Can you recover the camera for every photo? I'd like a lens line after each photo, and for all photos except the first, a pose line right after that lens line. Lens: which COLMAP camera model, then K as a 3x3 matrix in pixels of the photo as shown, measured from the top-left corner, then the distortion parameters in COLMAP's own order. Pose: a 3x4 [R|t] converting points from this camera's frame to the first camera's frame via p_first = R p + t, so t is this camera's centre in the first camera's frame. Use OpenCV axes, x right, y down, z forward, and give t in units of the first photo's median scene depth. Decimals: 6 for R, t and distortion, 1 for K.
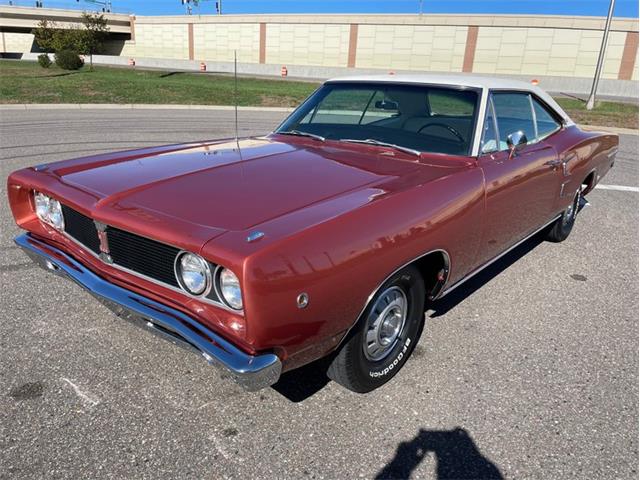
lens RADIAL K [[500.3, 0, 320.5], [0, 500.3, 239.0], [0, 0, 1]] dist [0.035884, 0.007183]
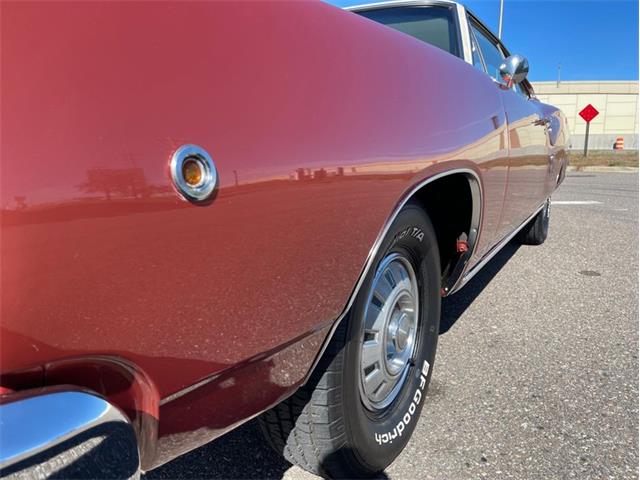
lens RADIAL K [[500.3, 0, 325.9], [0, 500.3, 244.4], [0, 0, 1]] dist [0.035884, 0.007183]
pose [[0.981761, -0.085434, 0.169845, -0.010802], [0.107332, 0.986432, -0.124228, 0.137736], [-0.156927, 0.140192, 0.977609, 0.500118]]
